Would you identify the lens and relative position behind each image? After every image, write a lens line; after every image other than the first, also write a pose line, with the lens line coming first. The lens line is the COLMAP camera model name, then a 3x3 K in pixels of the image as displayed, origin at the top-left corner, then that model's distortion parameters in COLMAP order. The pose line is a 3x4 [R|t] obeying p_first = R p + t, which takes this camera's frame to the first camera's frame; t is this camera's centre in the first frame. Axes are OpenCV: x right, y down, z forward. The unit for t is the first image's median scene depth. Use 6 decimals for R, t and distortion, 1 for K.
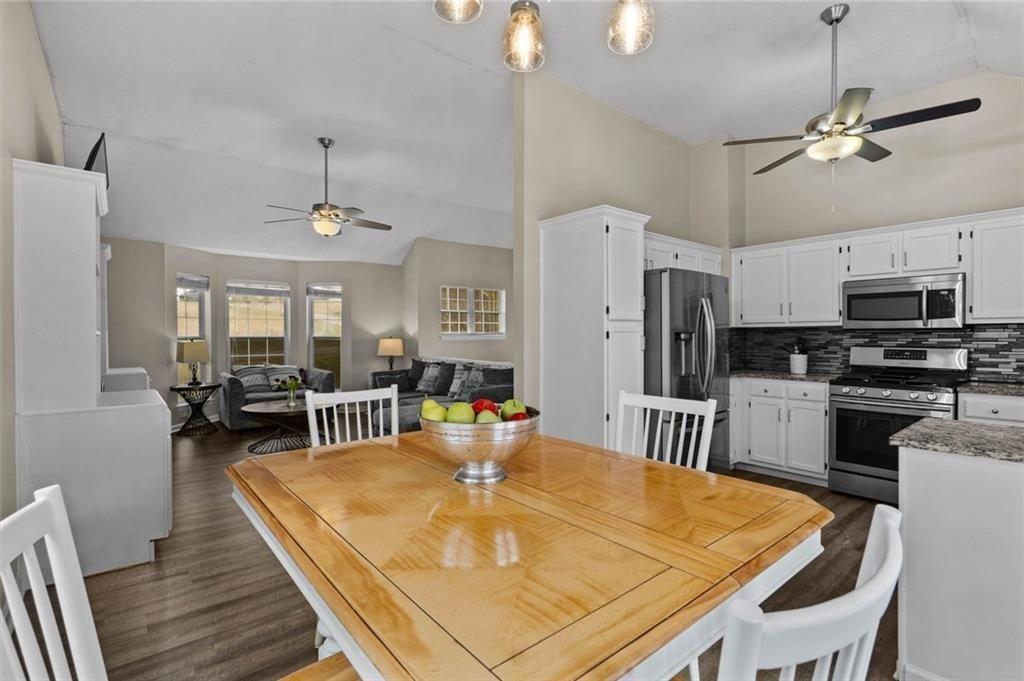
lens RADIAL K [[480.3, 0, 509.8], [0, 480.3, 341.3], [0, 0, 1]] dist [-0.003986, 0.002176]
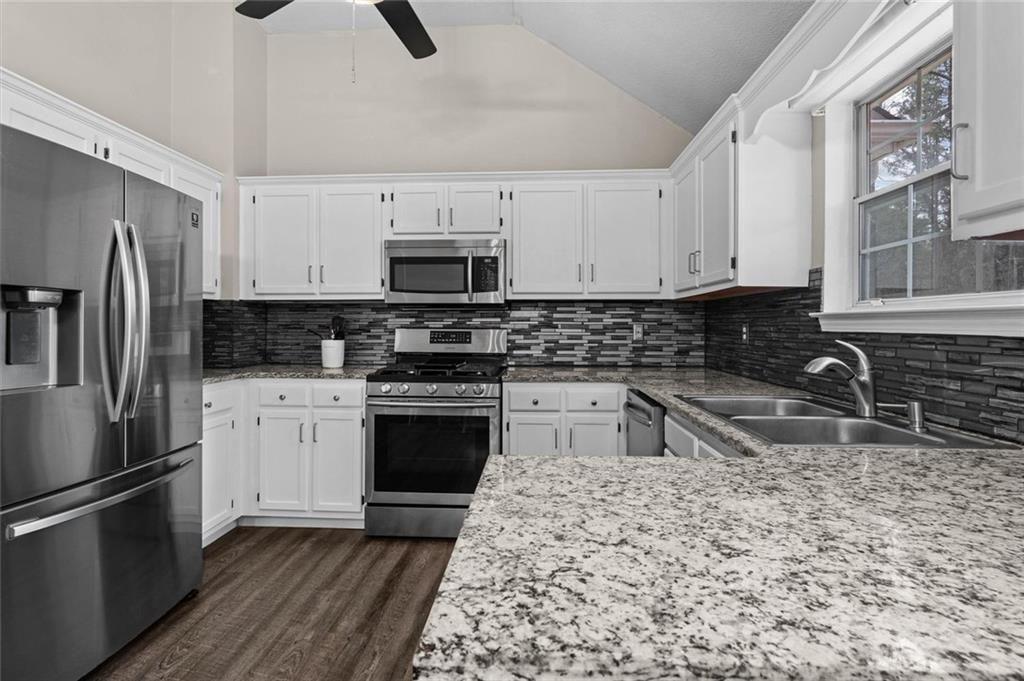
lens RADIAL K [[480.3, 0, 515.5], [0, 480.3, 319.9], [0, 0, 1]] dist [-0.003986, 0.002176]
pose [[0.675716, 0.015816, 0.736993, 0.306437], [0.005406, 0.999637, -0.026409, 0.020898], [-0.737143, 0.021829, 0.675384, 0.379407]]
